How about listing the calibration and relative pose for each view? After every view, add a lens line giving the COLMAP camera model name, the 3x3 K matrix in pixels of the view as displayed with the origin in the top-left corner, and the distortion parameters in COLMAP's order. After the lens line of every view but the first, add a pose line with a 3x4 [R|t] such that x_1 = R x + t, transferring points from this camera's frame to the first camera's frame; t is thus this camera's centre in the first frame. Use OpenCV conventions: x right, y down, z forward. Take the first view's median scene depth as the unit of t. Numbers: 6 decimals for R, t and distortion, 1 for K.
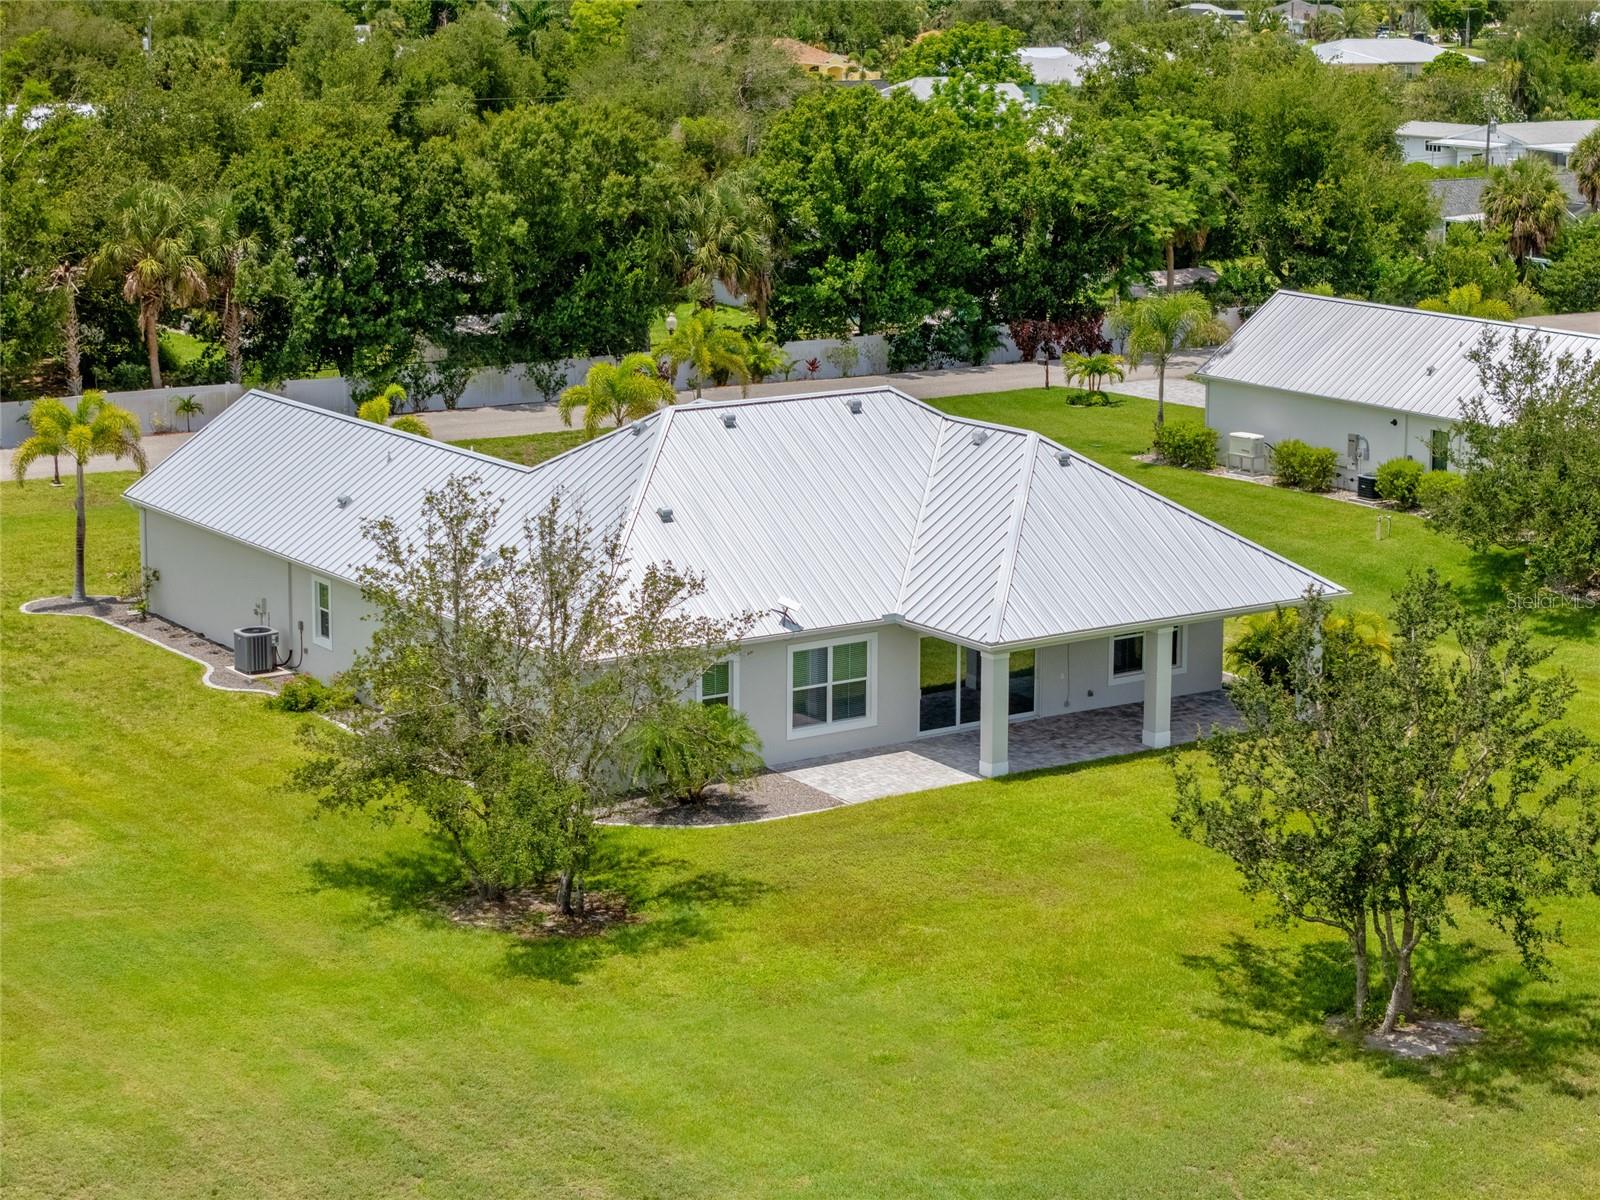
lens RADIAL K [[3224.7, 0, 800.0], [0, 3224.7, 600.0], [0, 0, 1]] dist [-0.050474, 0.160951]
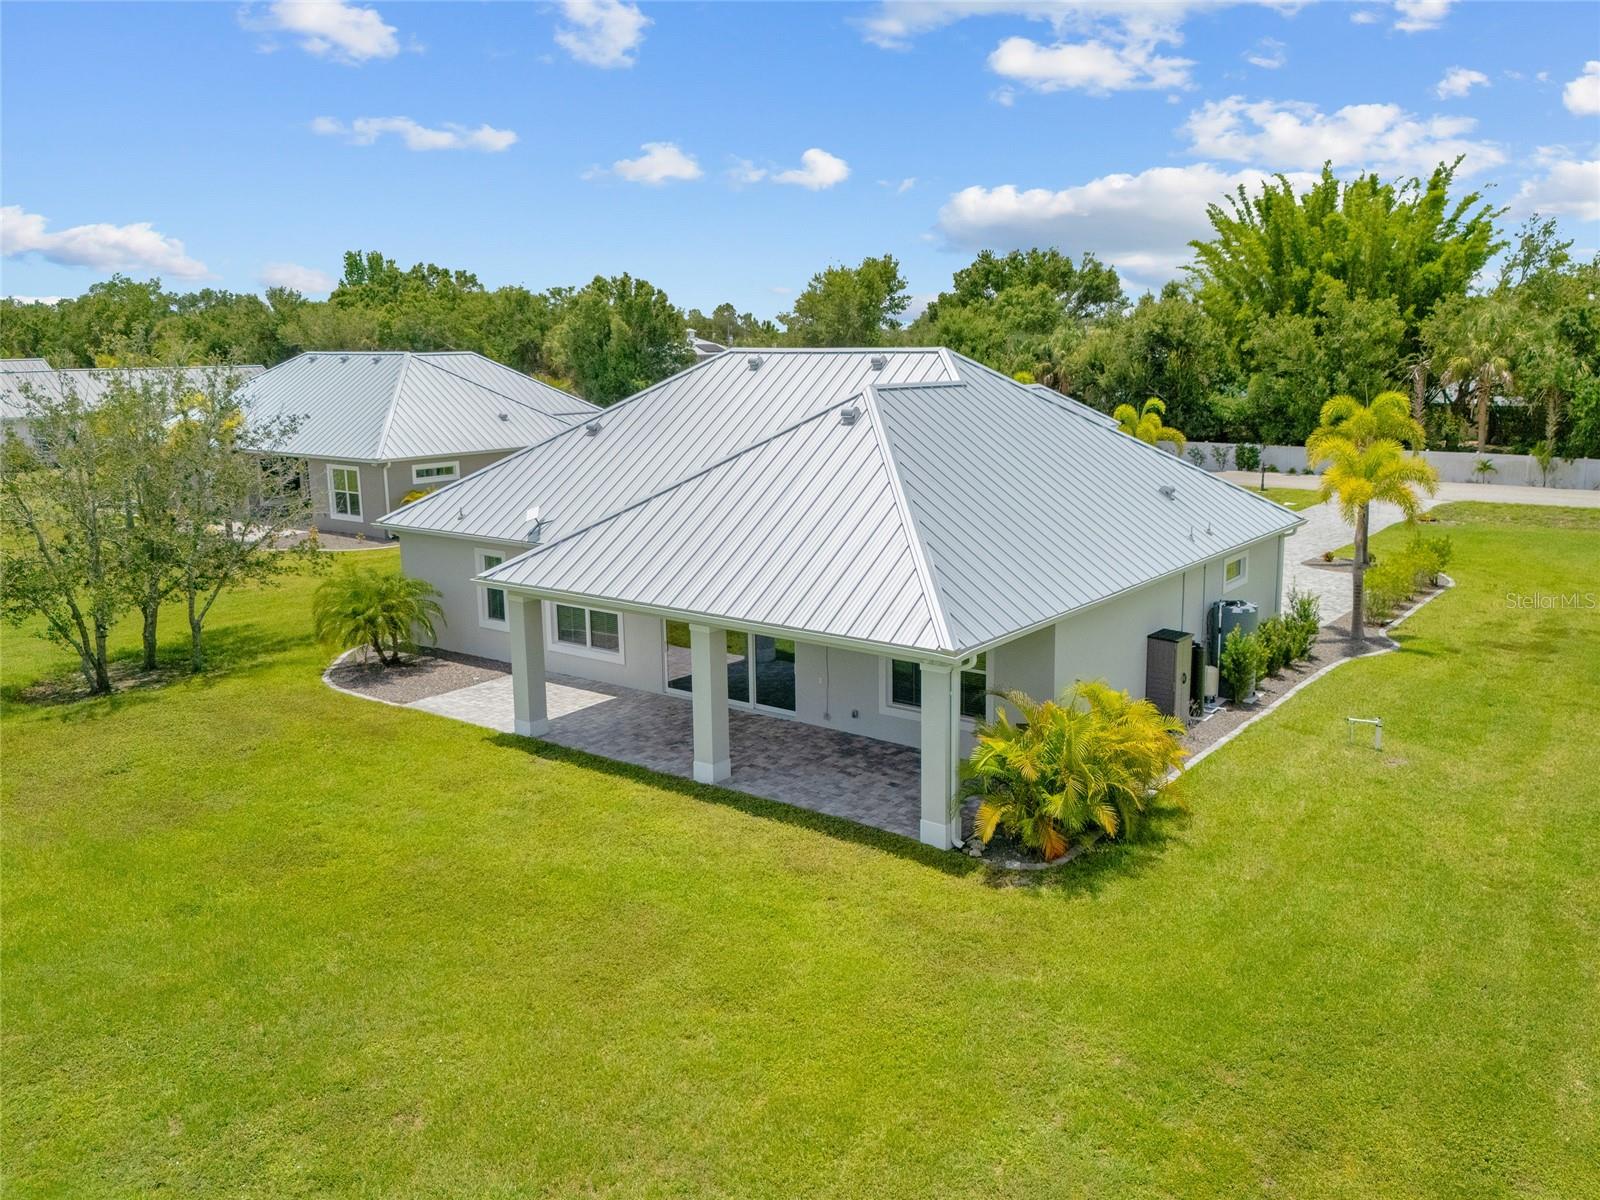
lens RADIAL K [[1275.3, 0, 858.6], [0, 1275.3, 598.9], [0, 0, 1]] dist [0.048523, -0.002097]
pose [[0.344519, 0.182538, -0.920862, 0.222229], [-0.184052, 0.975011, 0.124413, -0.022725], [0.920560, 0.126624, 0.369506, 0.518066]]
